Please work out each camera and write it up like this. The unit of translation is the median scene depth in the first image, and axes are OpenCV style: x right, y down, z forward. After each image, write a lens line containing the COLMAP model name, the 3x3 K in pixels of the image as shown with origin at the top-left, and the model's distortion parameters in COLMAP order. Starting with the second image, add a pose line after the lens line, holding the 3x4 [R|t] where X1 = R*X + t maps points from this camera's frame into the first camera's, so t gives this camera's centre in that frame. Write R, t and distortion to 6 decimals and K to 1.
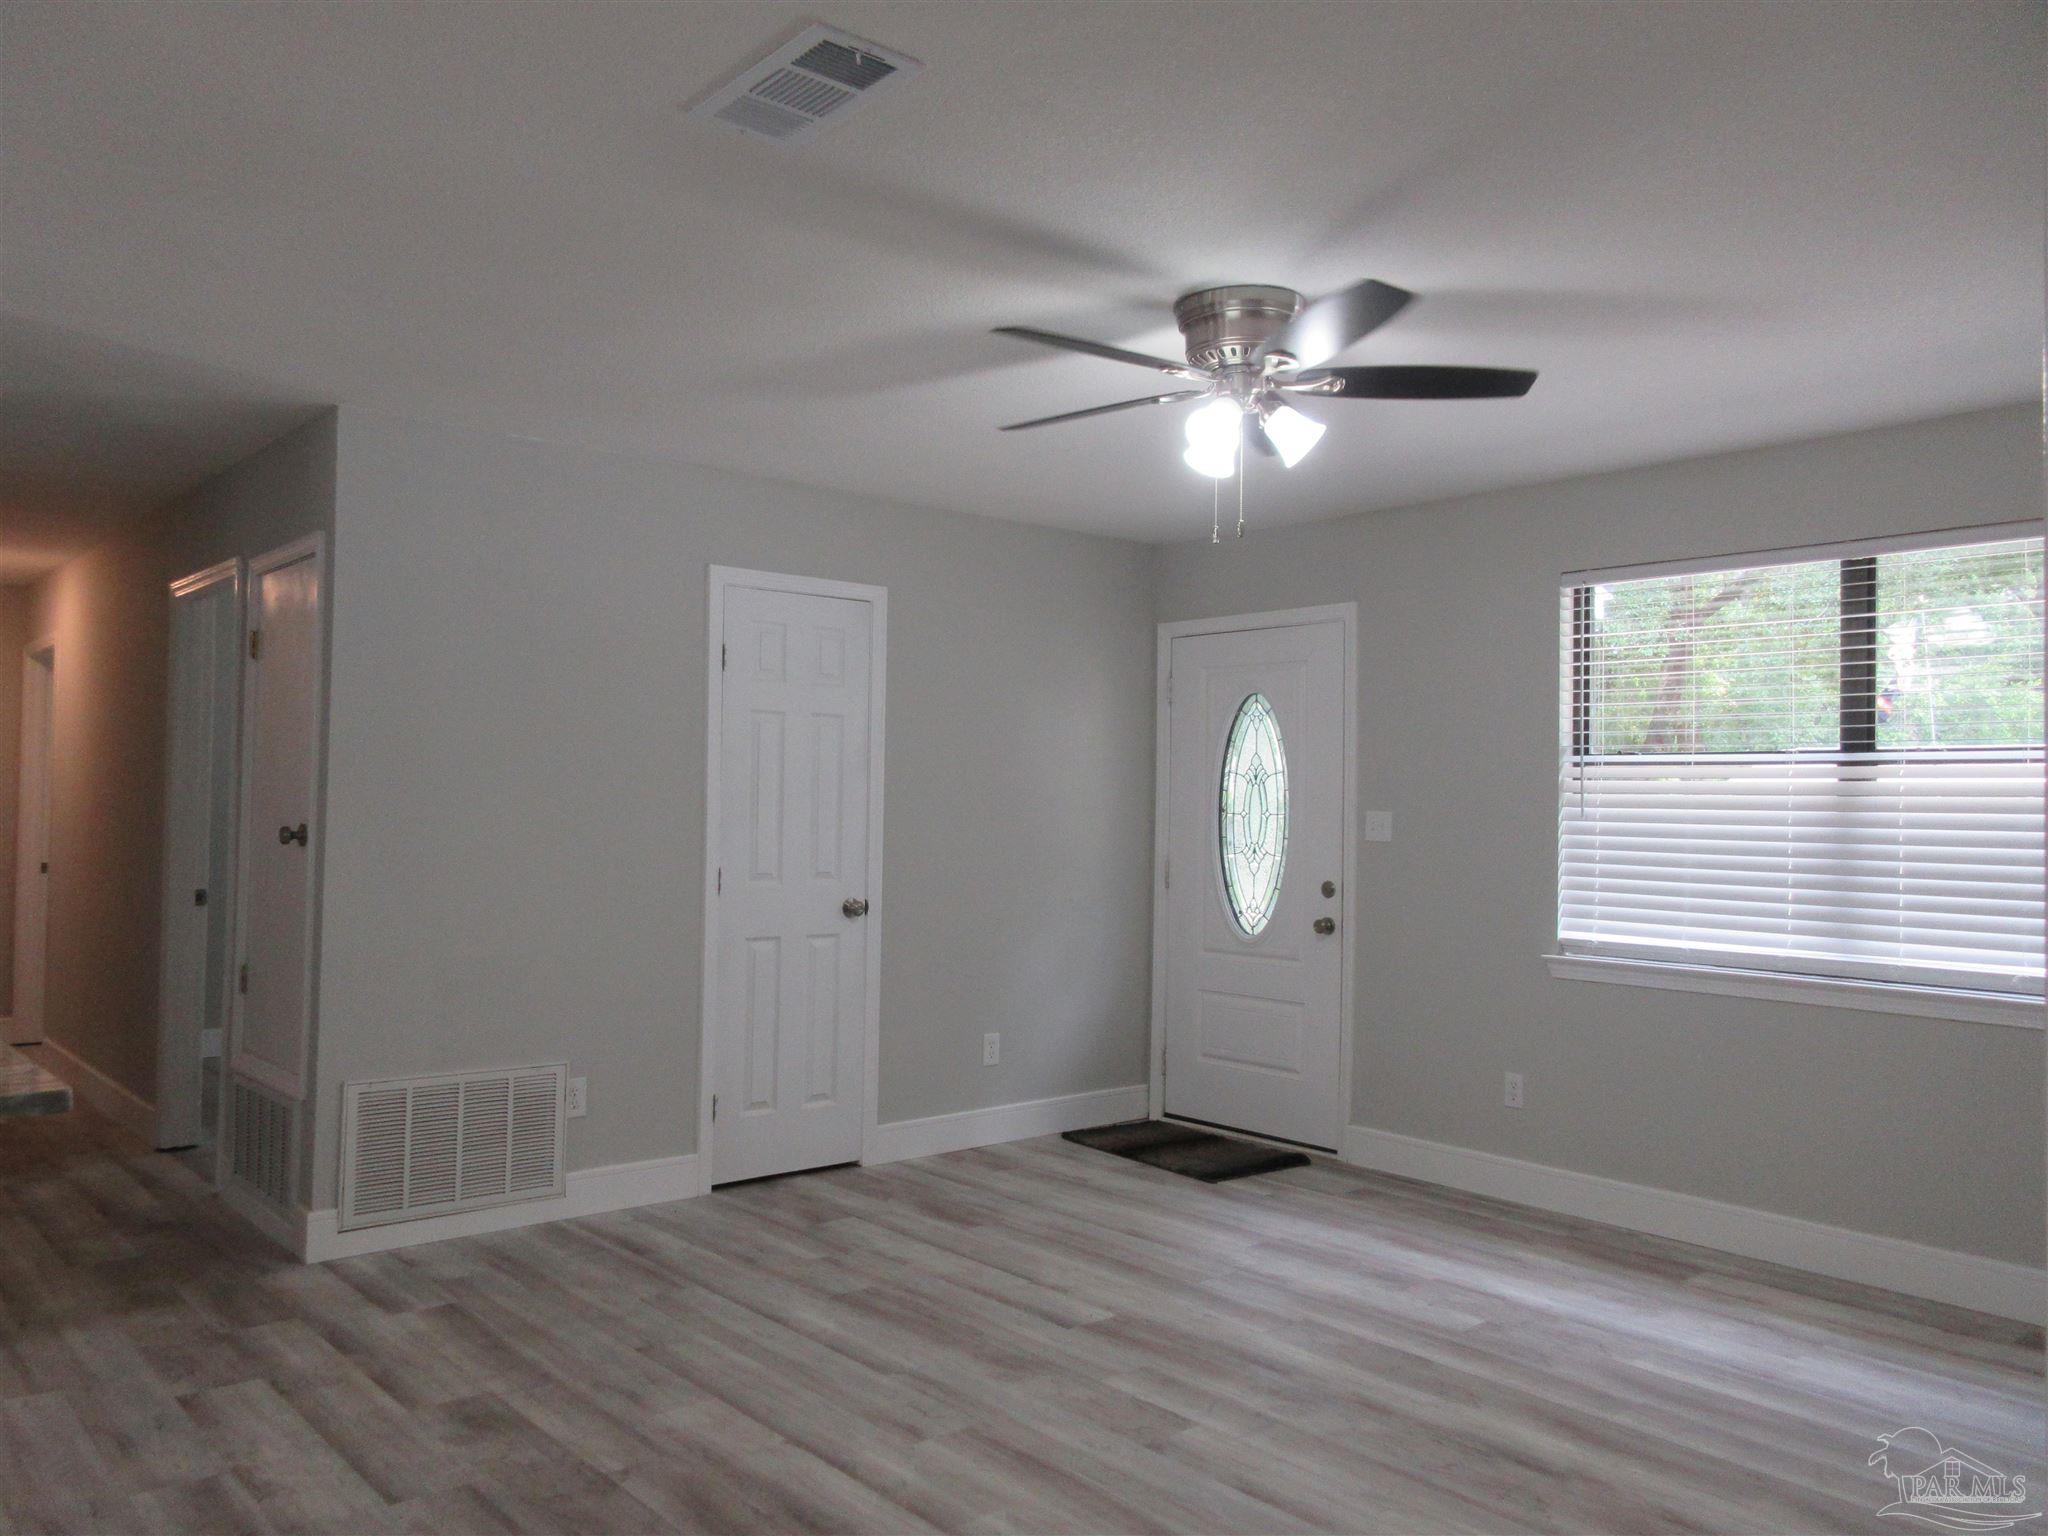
lens RADIAL K [[1531.1, 0, 1024.0], [0, 1531.1, 768.0], [0, 0, 1]] dist [0.025506, -0.001468]
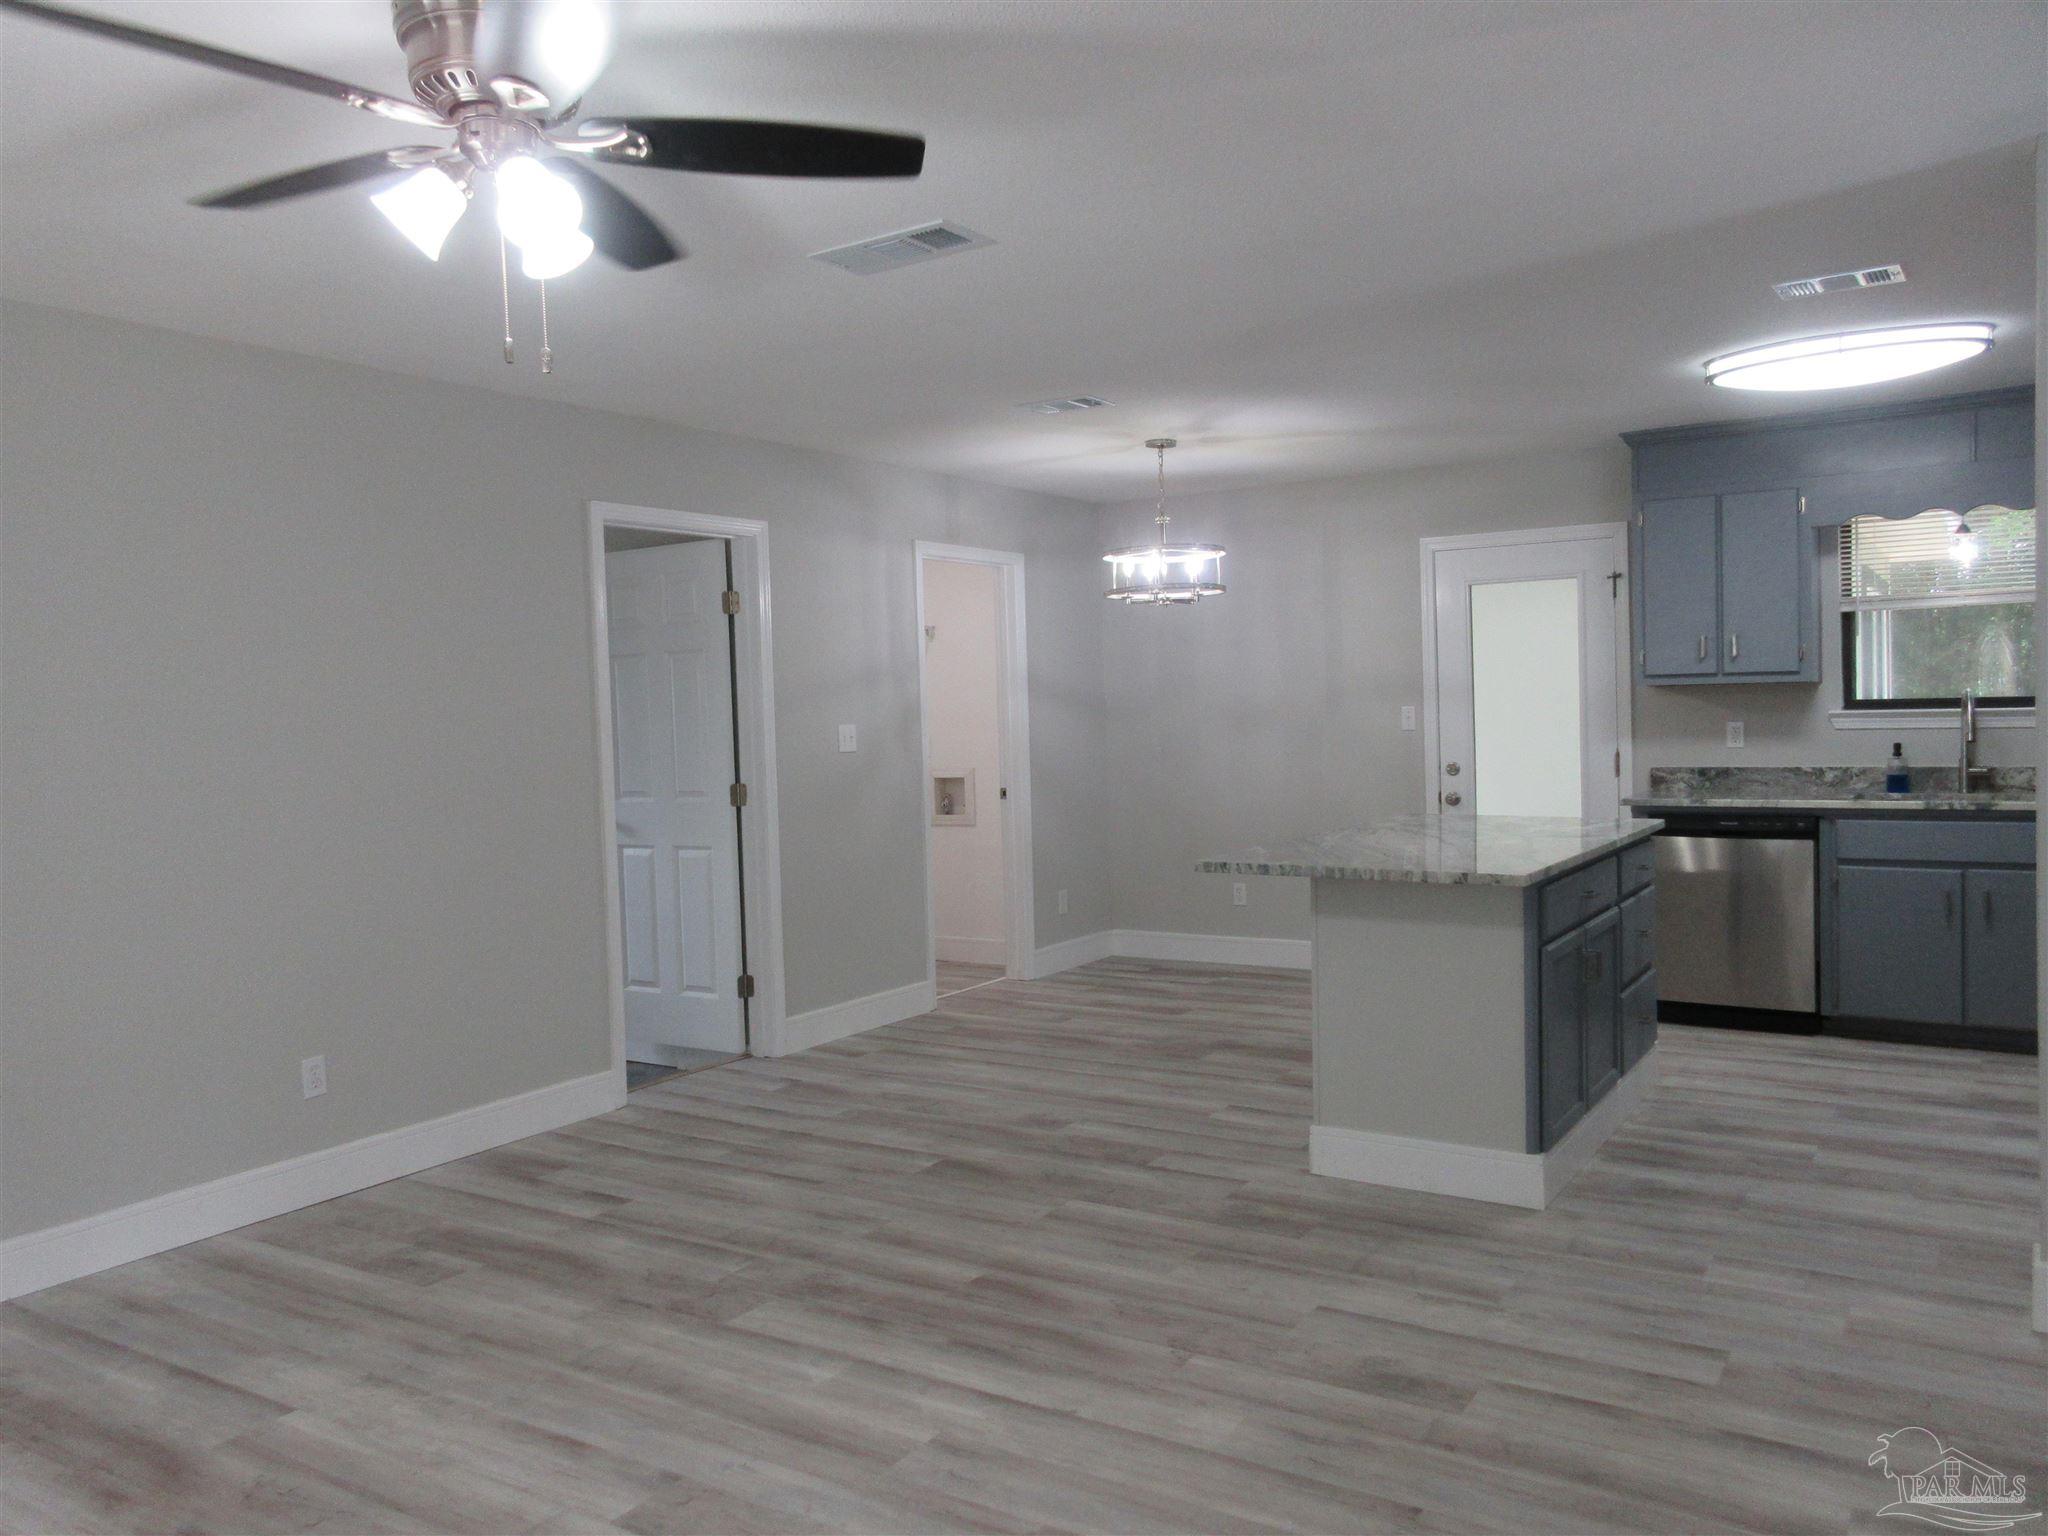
lens RADIAL K [[1531.1, 0, 1024.0], [0, 1531.1, 768.0], [0, 0, 1]] dist [0.025506, -0.001468]
pose [[-0.959273, 0.021050, -0.281694, 0.127667], [0.020104, 0.999778, 0.006250, 0.037086], [0.281763, 0.000332, -0.959484, 1.858198]]
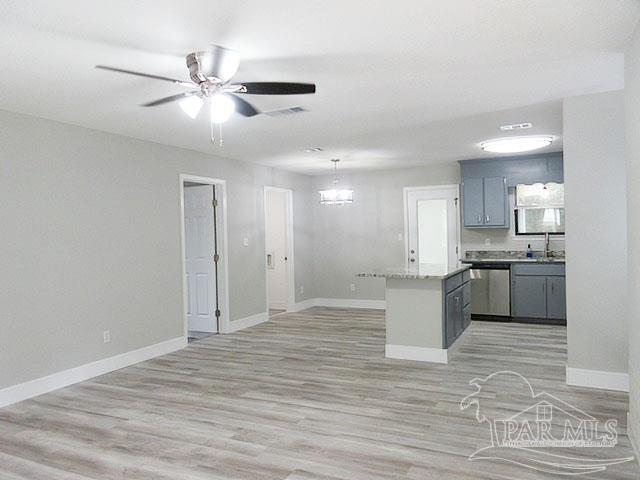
lens RADIAL K [[478.5, 0, 320.0], [0, 478.5, 240.0], [0, 0, 1]] dist [0.025506, -0.001468]
pose [[-0.920362, 0.007915, -0.390989, 0.326858], [0.018474, 0.999559, -0.023252, 0.053851], [0.390632, -0.028624, -0.920102, 2.013712]]
